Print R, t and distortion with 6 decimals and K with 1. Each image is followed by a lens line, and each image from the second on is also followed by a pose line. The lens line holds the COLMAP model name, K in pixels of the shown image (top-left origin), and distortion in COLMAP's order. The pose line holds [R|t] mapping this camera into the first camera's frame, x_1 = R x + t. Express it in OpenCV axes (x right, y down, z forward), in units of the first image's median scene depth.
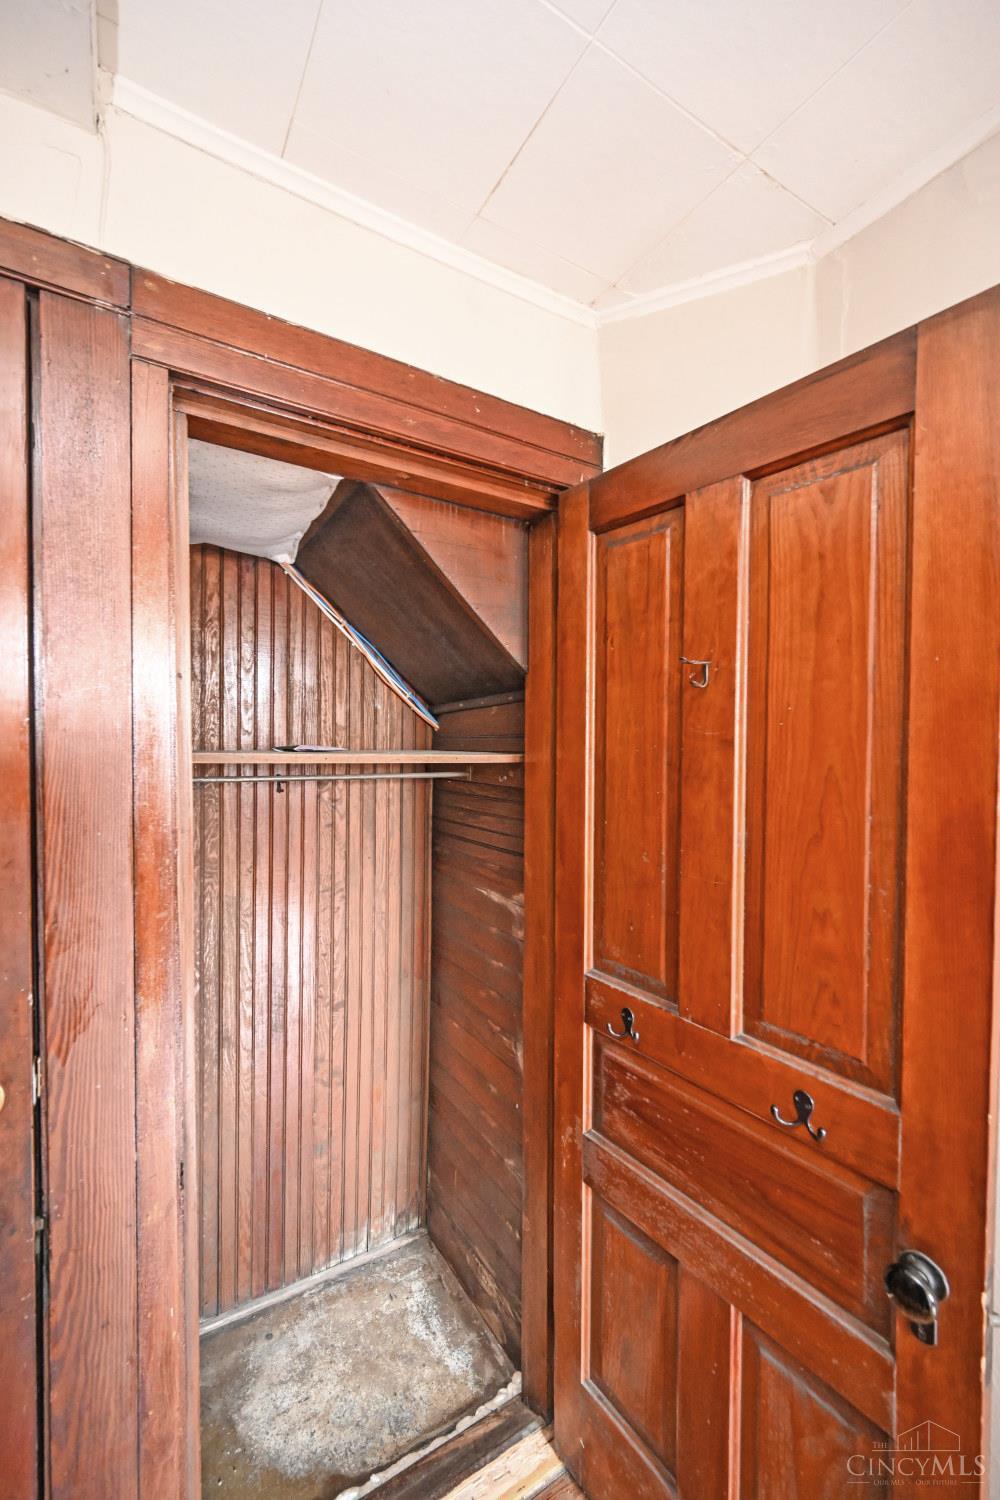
lens RADIAL K [[602.0, 0, 497.5], [0, 602.0, 747.1], [0, 0, 1]] dist [0.000539, 0.000448]
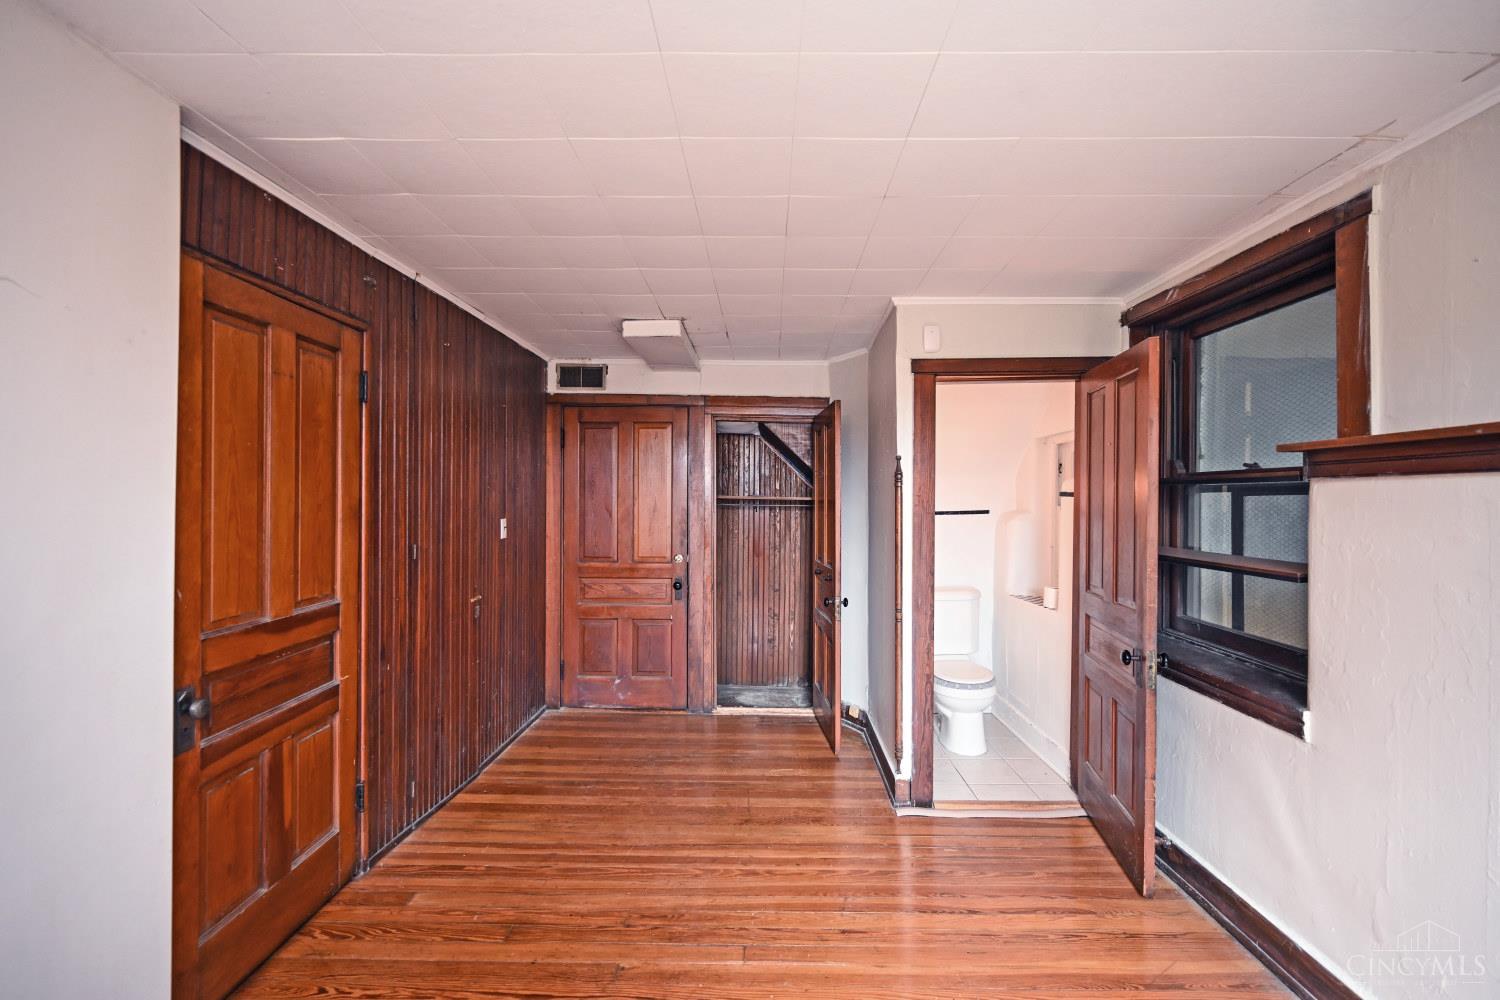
lens RADIAL K [[602.0, 0, 753.3], [0, 602.0, 500.3], [0, 0, 1]] dist [0.000539, 0.000448]
pose [[0.844074, -0.002610, -0.536221, 1.144081], [-0.008972, 0.999779, -0.018989, 0.069980], [0.536152, 0.020839, 0.843864, -1.416011]]
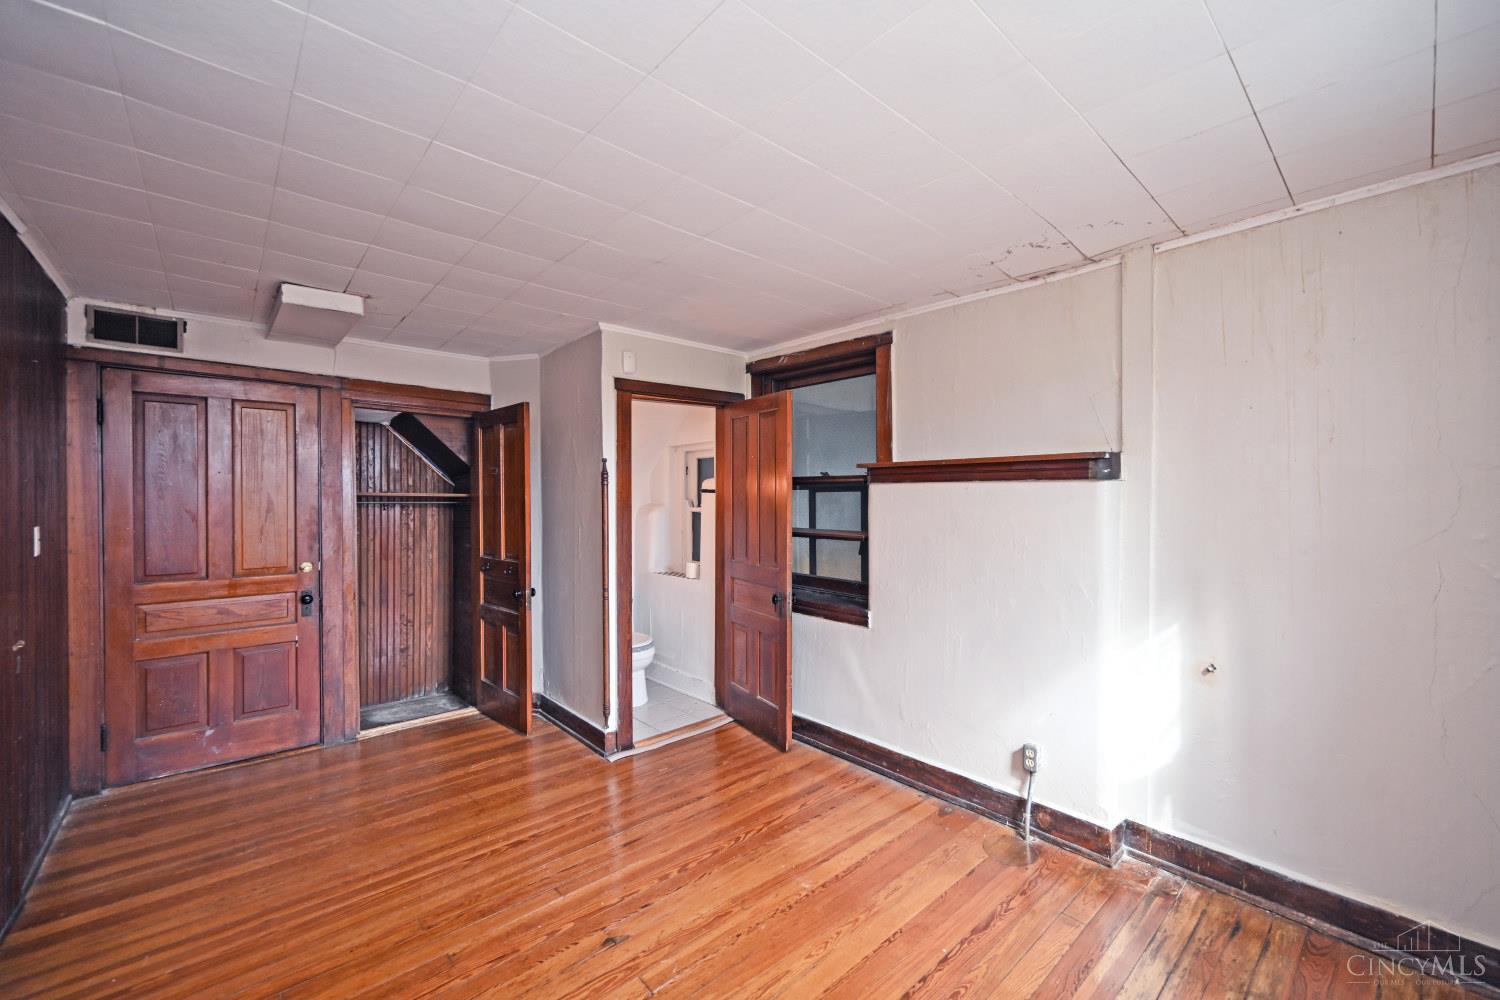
lens RADIAL K [[602.0, 0, 753.3], [0, 602.0, 500.3], [0, 0, 1]] dist [0.000539, 0.000448]
pose [[0.985201, -0.009480, 0.171140, 0.744218], [0.011430, 0.999880, -0.010410, 0.073259], [-0.171021, 0.012213, 0.985192, -1.790996]]
